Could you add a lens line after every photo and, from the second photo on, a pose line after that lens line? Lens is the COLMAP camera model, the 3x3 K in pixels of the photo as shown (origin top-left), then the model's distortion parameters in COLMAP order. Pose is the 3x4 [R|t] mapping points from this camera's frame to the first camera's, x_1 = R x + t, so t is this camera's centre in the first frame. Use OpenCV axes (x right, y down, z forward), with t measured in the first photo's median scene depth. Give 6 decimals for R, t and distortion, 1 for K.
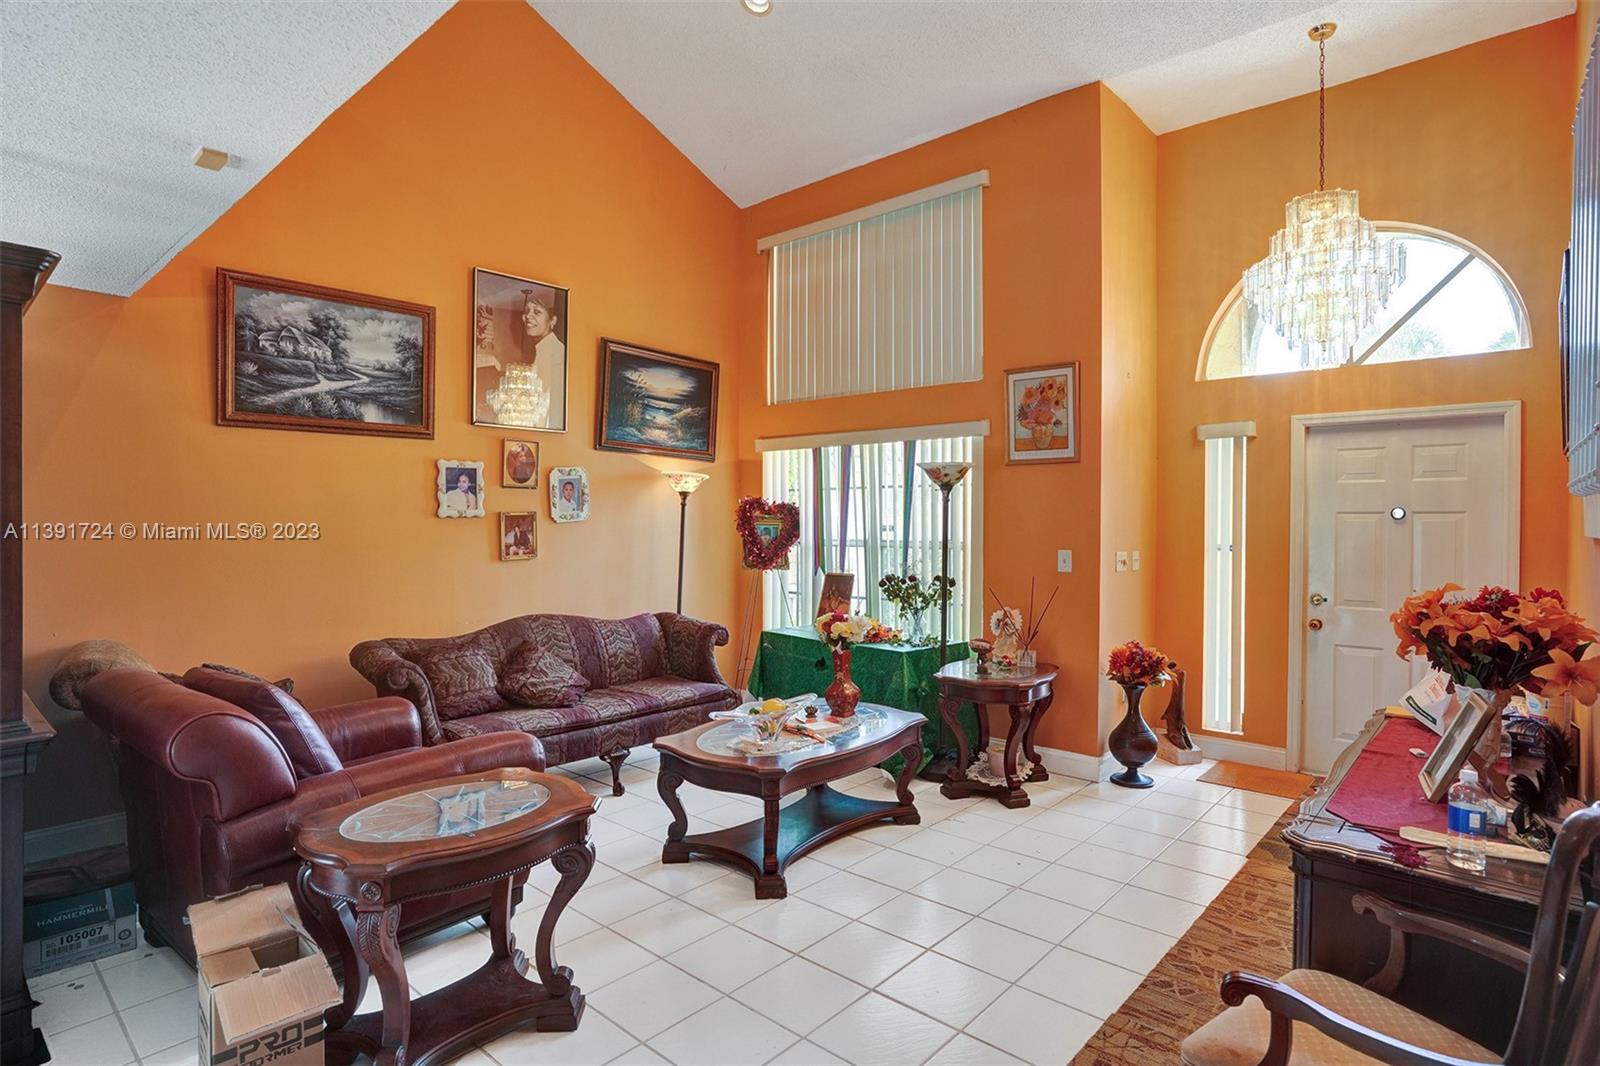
lens RADIAL K [[833.0, 0, 803.0], [0, 833.0, 526.3], [0, 0, 1]] dist [-0.006168, -0.000312]
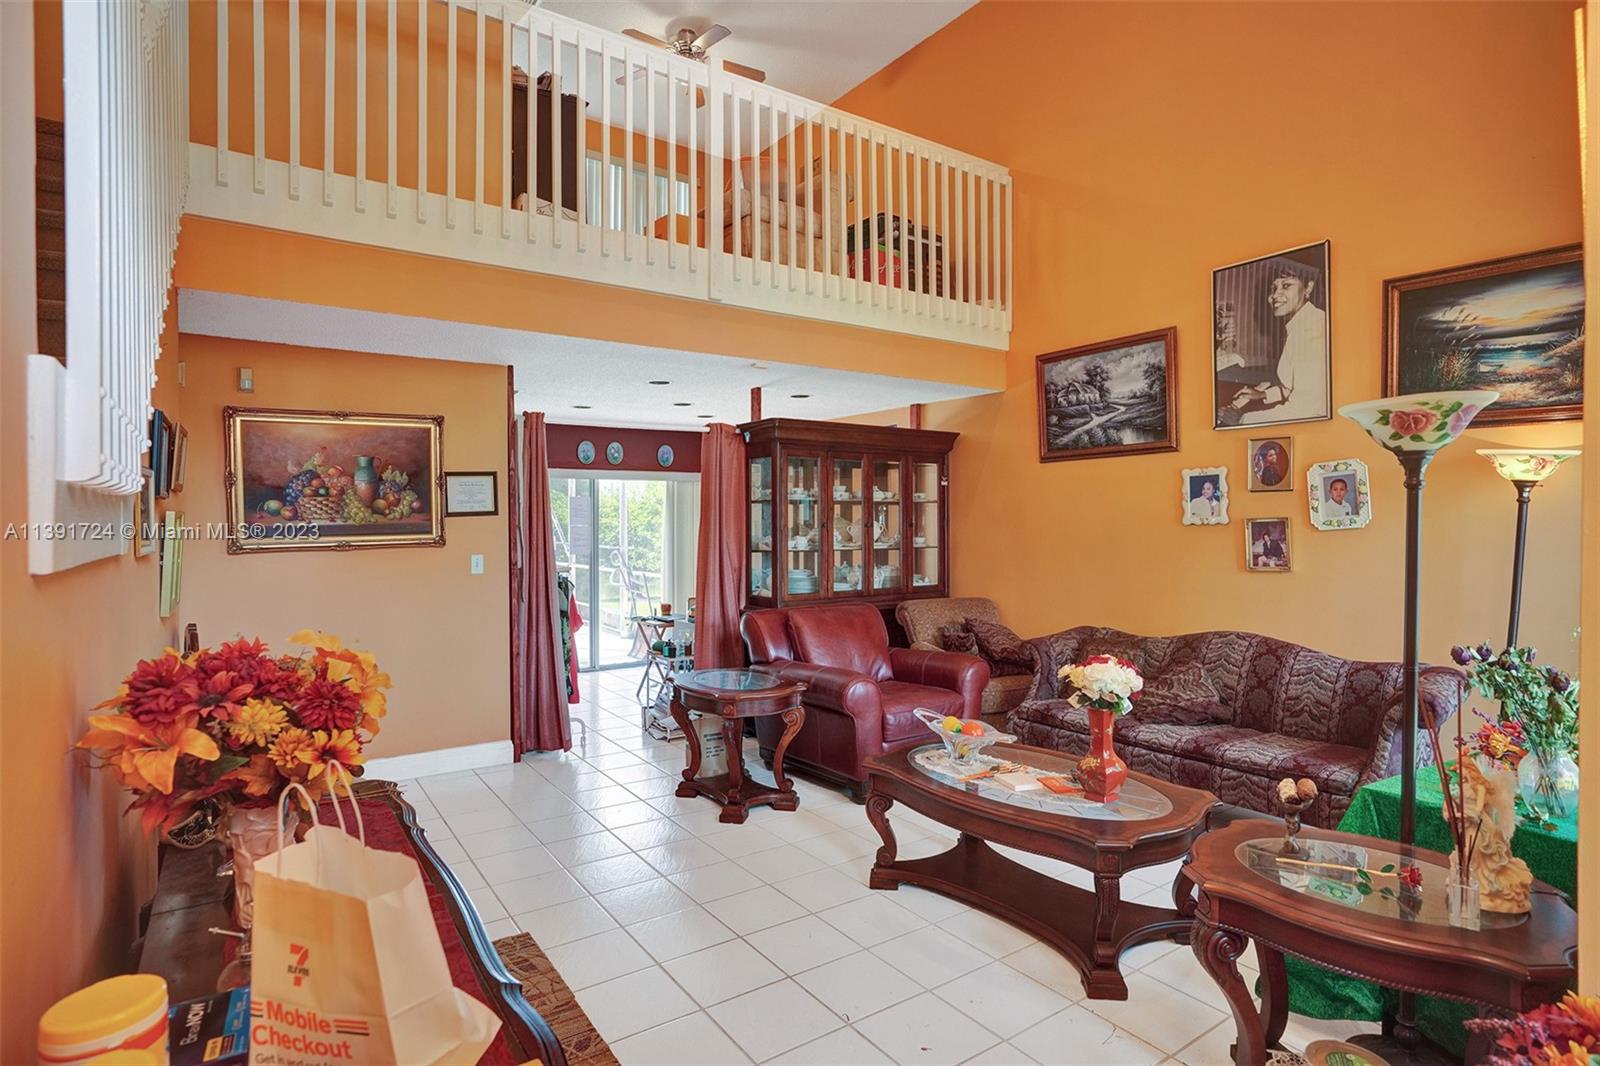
lens RADIAL K [[833.0, 0, 801.4], [0, 833.0, 526.3], [0, 0, 1]] dist [-0.006168, -0.000312]
pose [[-0.220407, 0.001960, -0.975406, 0.700280], [-0.003211, 0.999991, 0.002735, -0.010310], [0.975403, 0.003735, -0.220399, 0.775921]]
